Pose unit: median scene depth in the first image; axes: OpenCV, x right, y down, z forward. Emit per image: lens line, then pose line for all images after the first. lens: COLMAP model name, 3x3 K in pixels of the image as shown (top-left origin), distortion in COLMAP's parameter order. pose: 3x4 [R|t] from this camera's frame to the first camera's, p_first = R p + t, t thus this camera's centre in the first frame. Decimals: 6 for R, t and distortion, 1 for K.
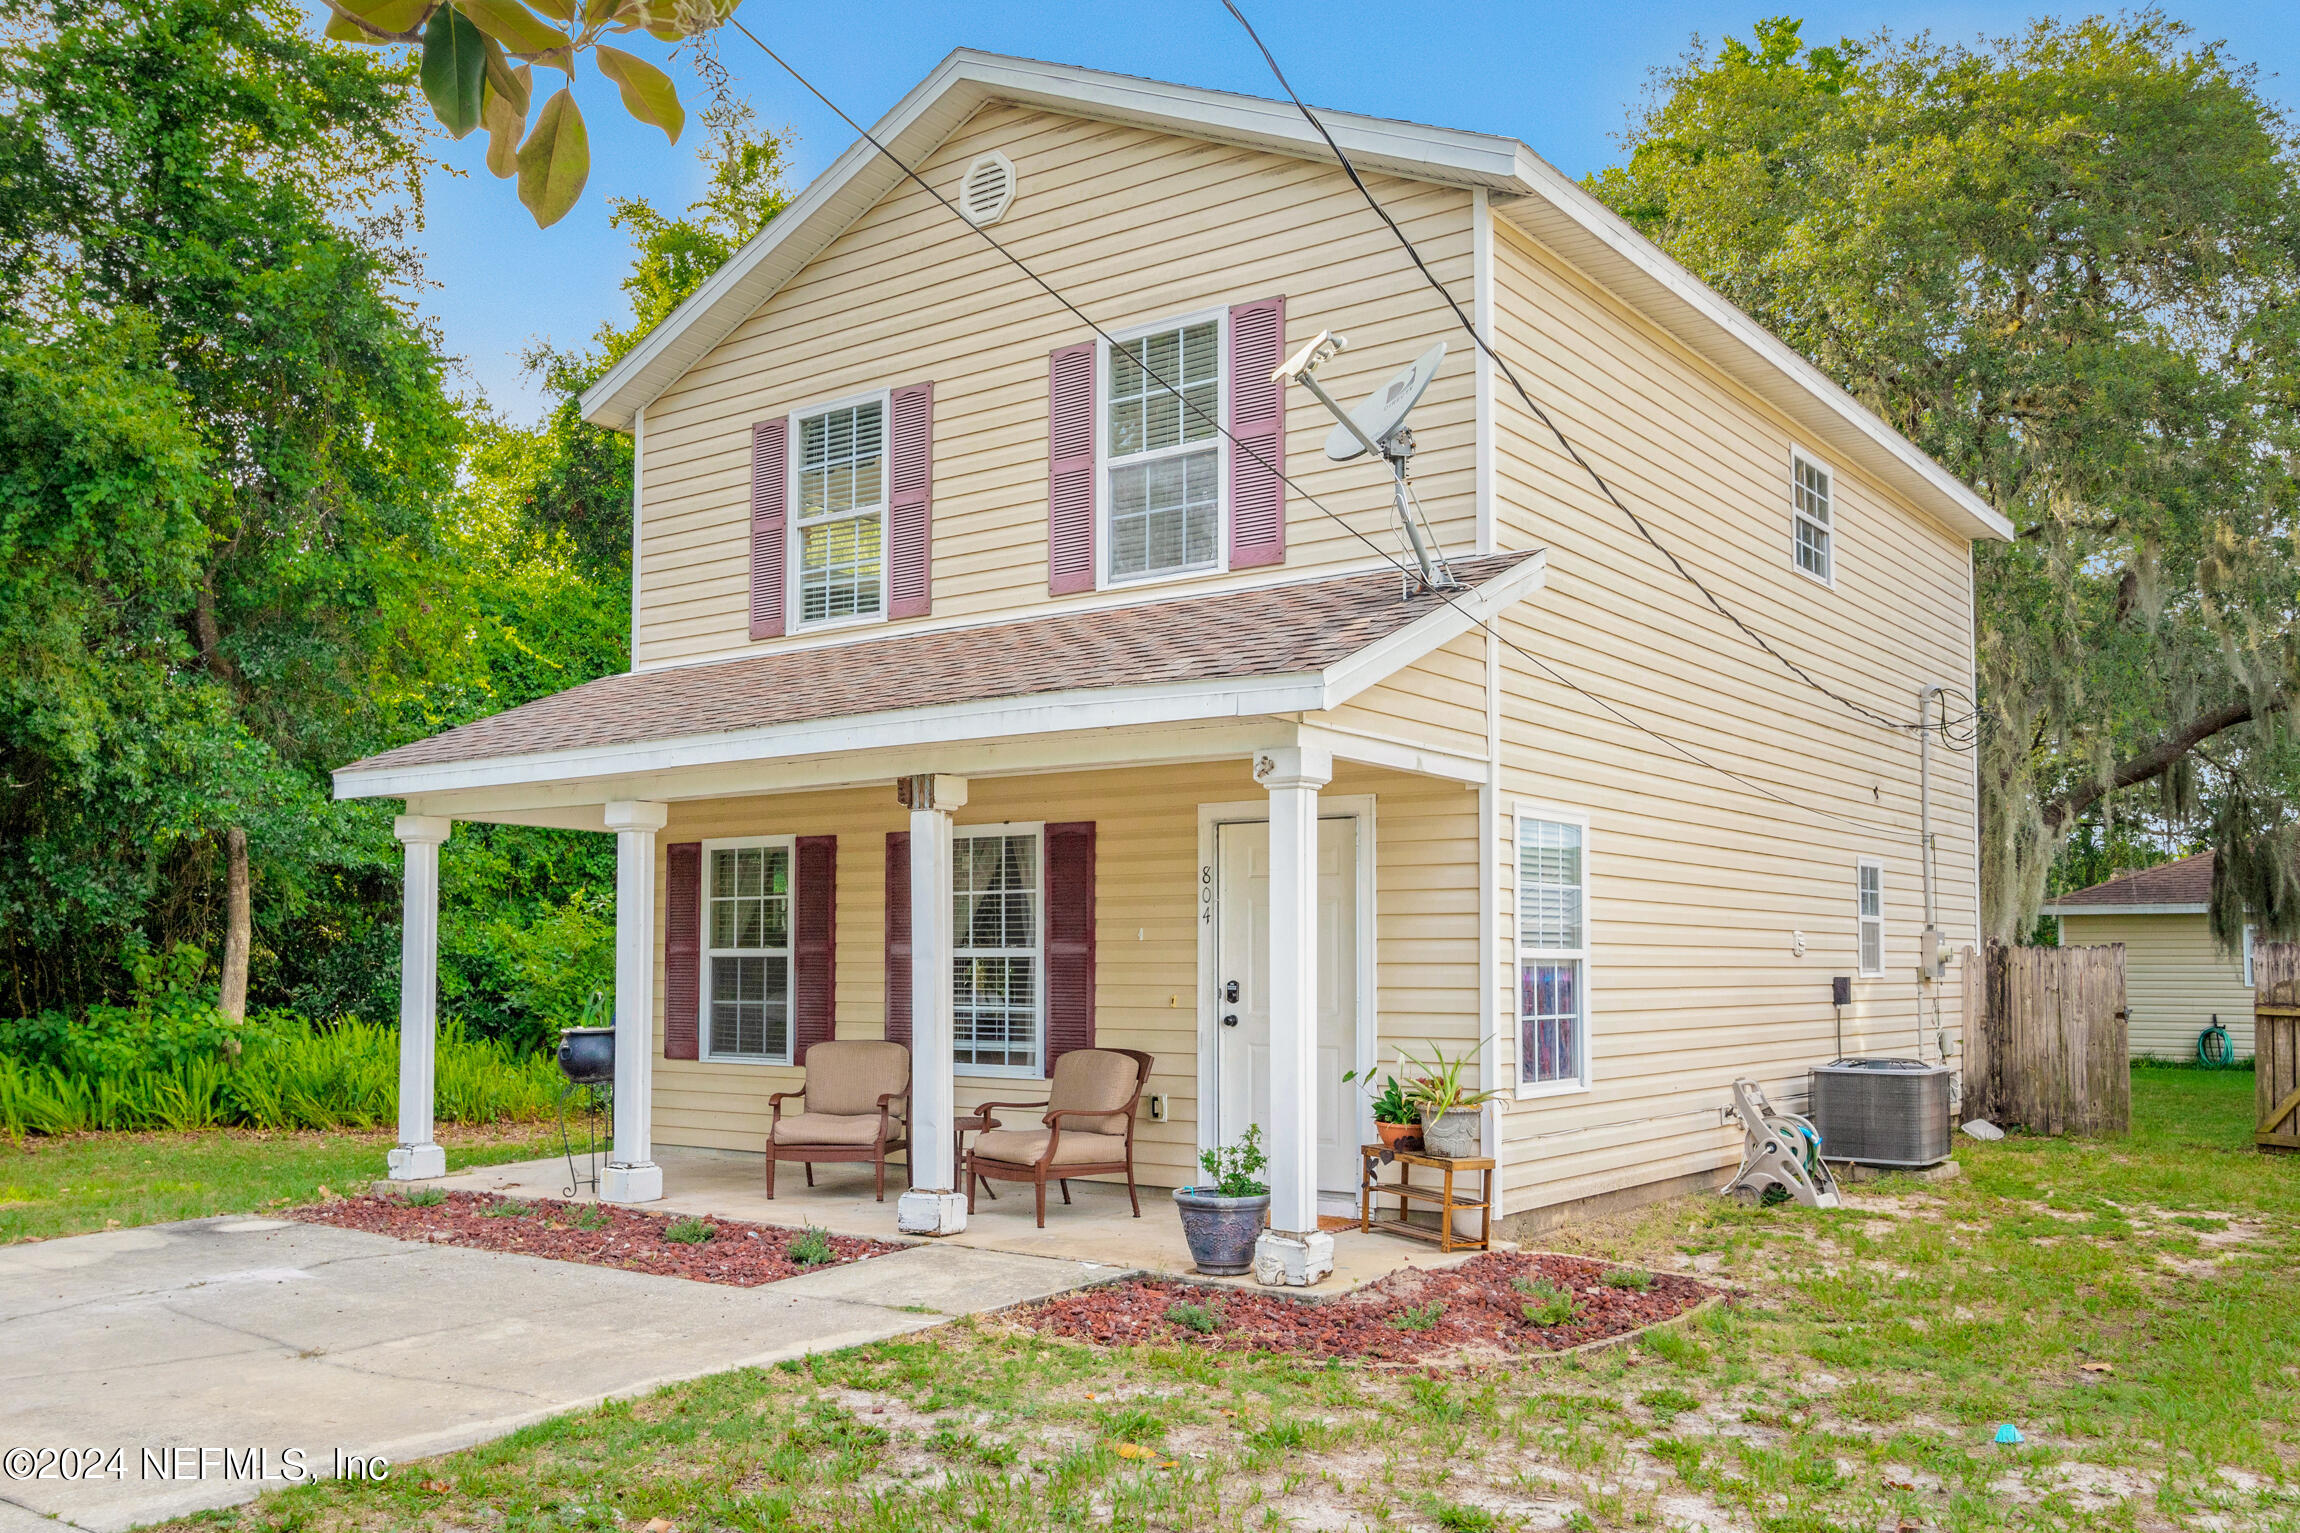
lens RADIAL K [[1930.3, 0, 1165.1], [0, 1930.3, 851.5], [0, 0, 1]] dist [-0.013421, -0.004580]
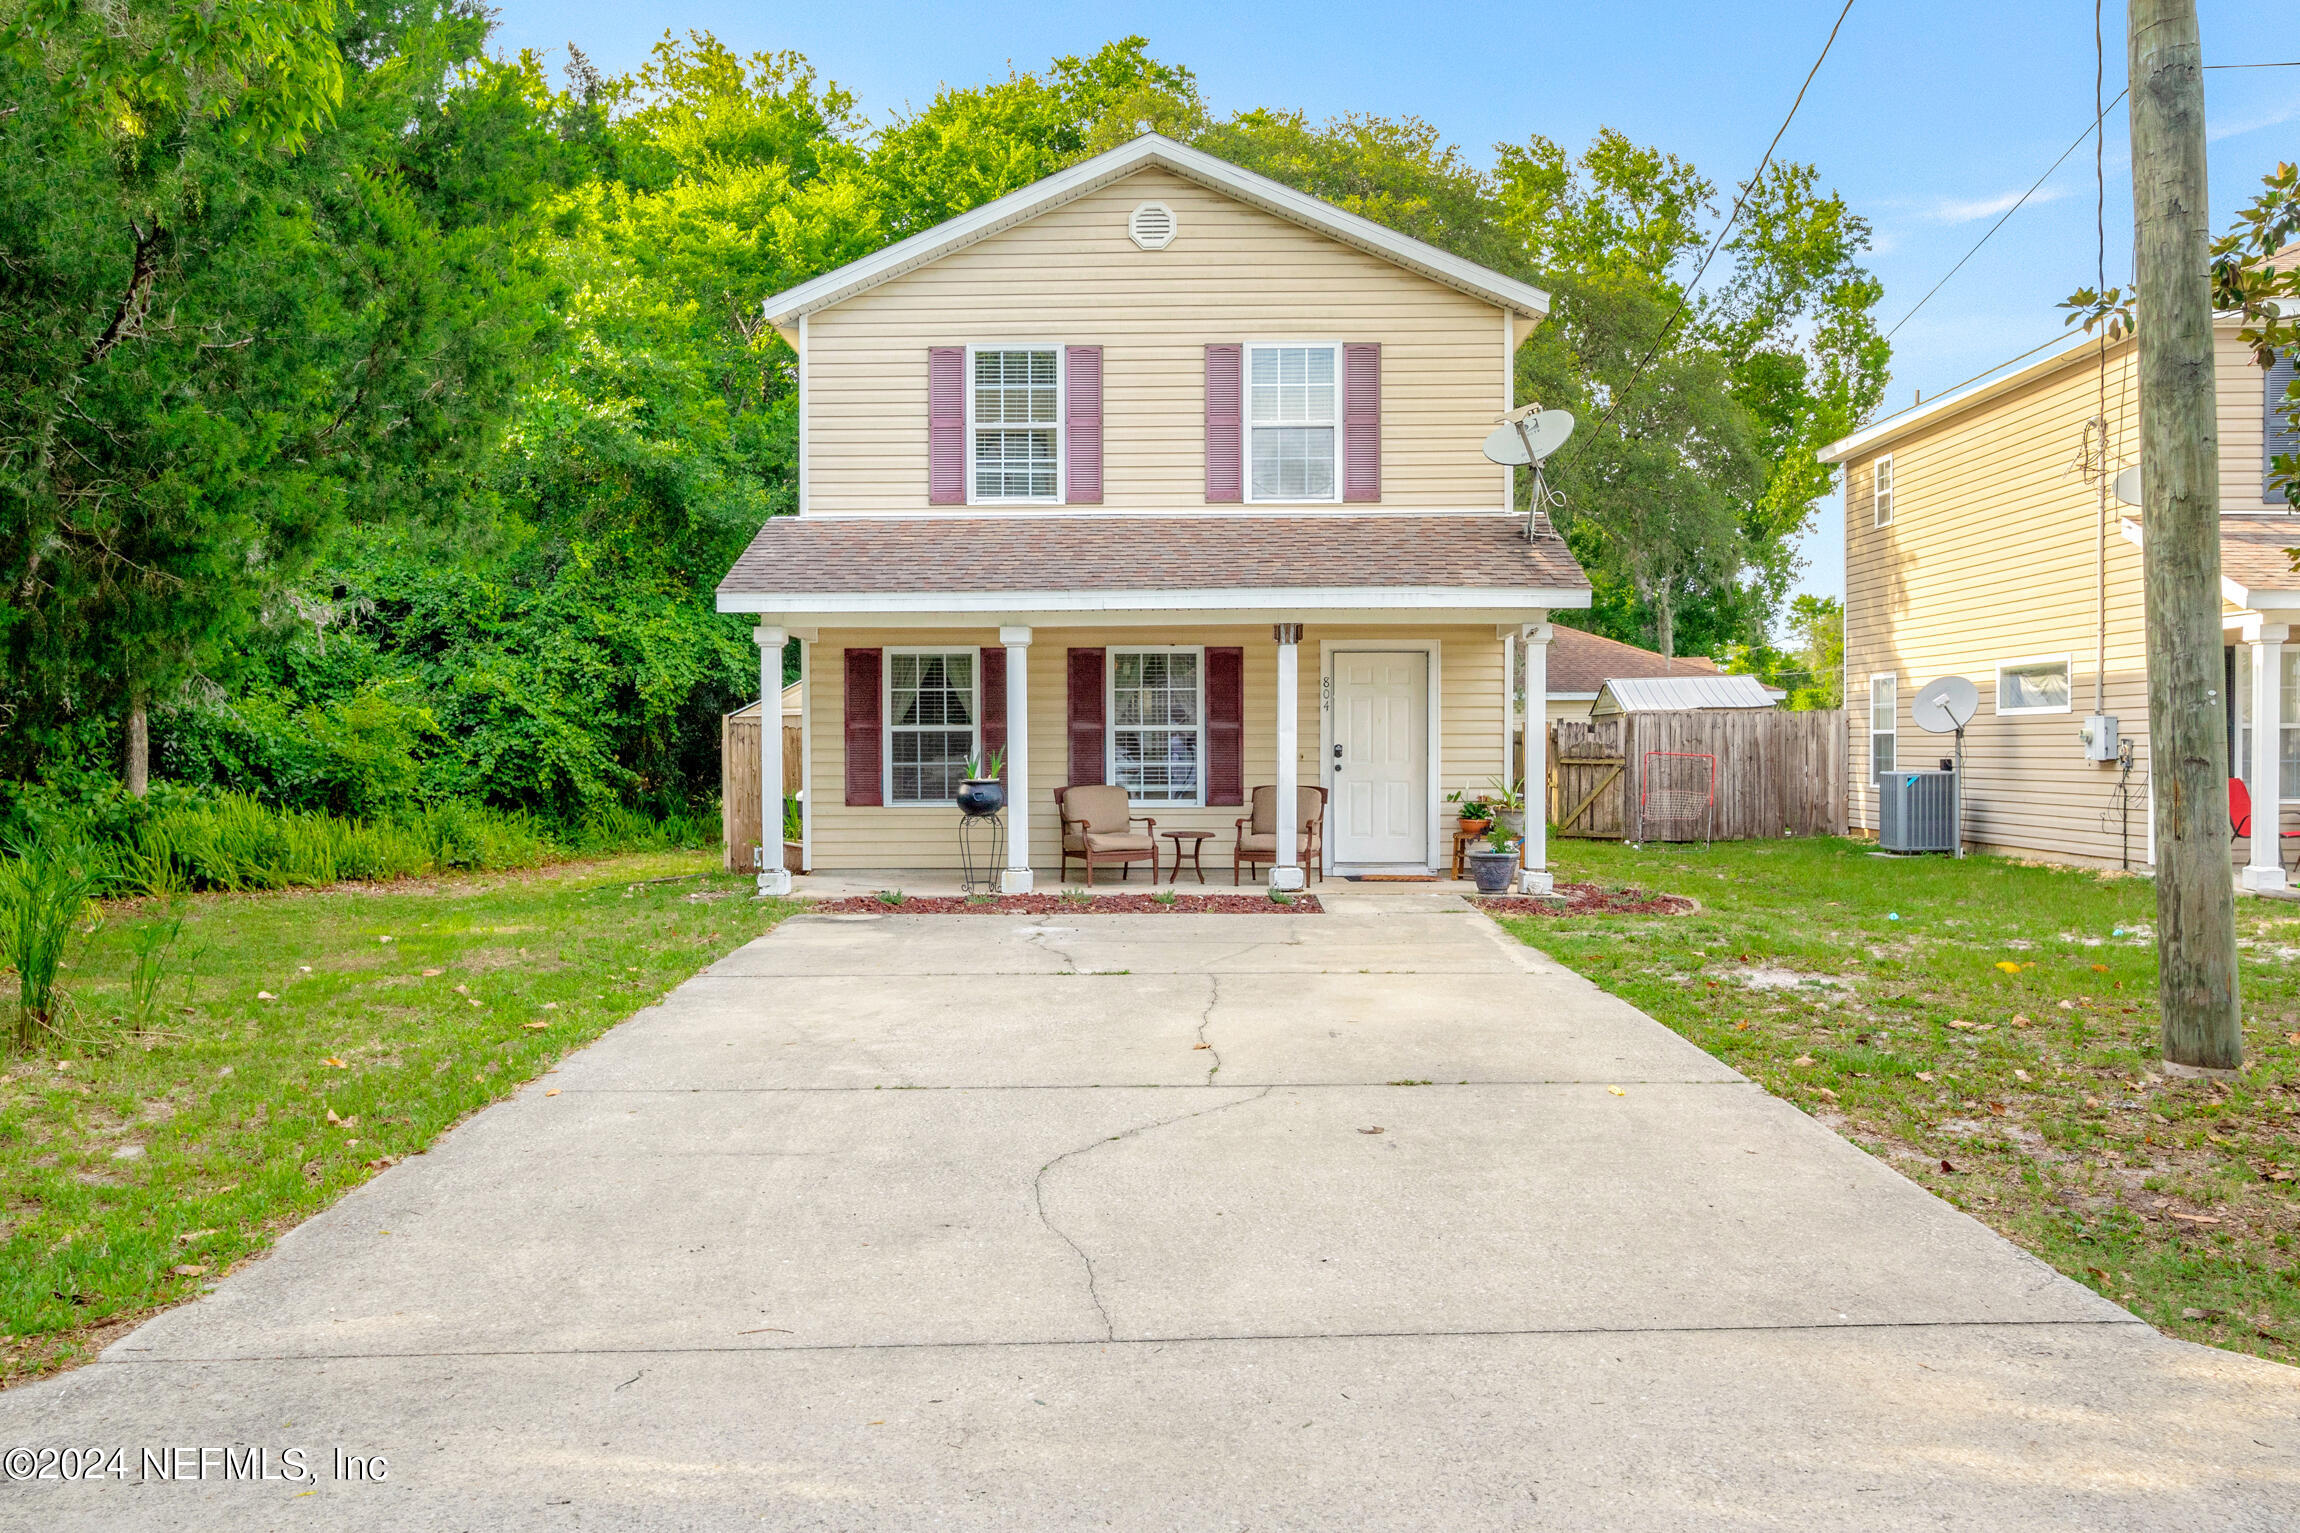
lens RADIAL K [[1880.5, 0, 1146.3], [0, 1880.5, 762.1], [0, 0, 1]] dist [-0.009486, 0.012439]
pose [[0.810408, -0.011356, 0.585755, -0.966291], [-0.029752, 0.997724, 0.060506, -0.011661], [-0.585109, -0.066462, 0.808226, -0.219840]]
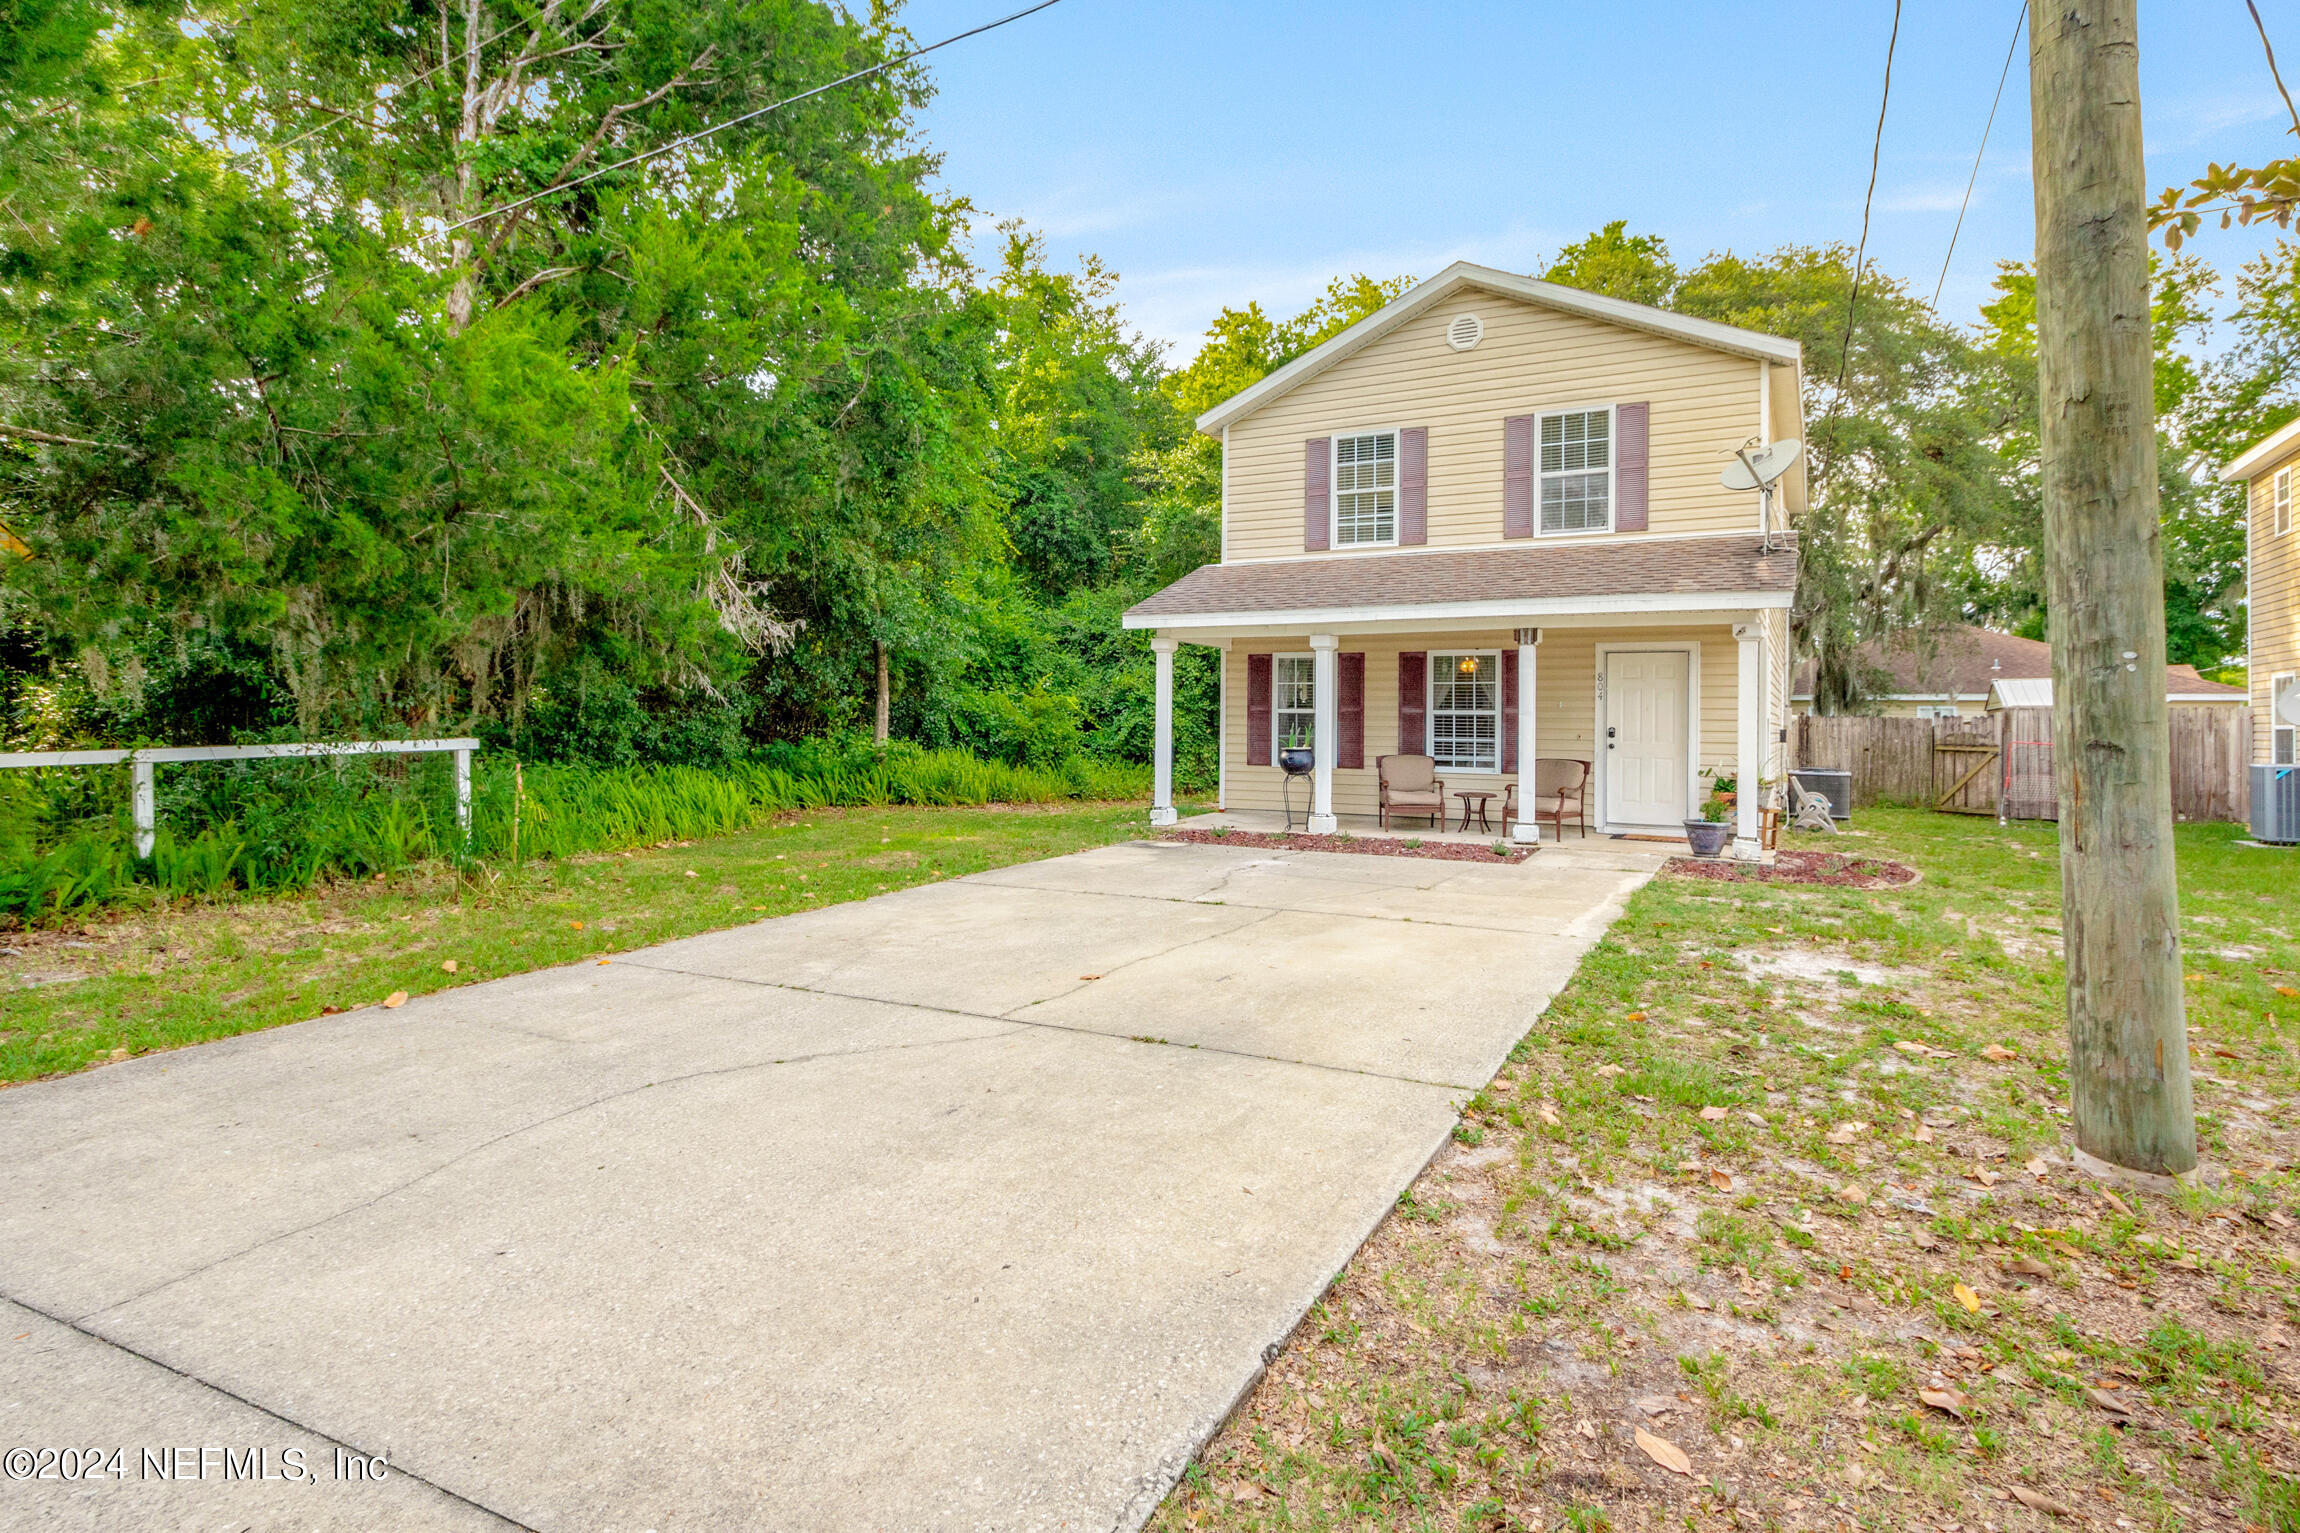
lens RADIAL K [[1161.2, 0, 1215.1], [0, 1161.2, 698.9], [0, 0, 1]] dist [0.015022, -0.002335]
pose [[0.986262, 0.013763, 0.164613, -0.541632], [-0.020062, 0.999126, 0.036667, -0.001773], [-0.163964, -0.039465, 0.985677, -0.163625]]
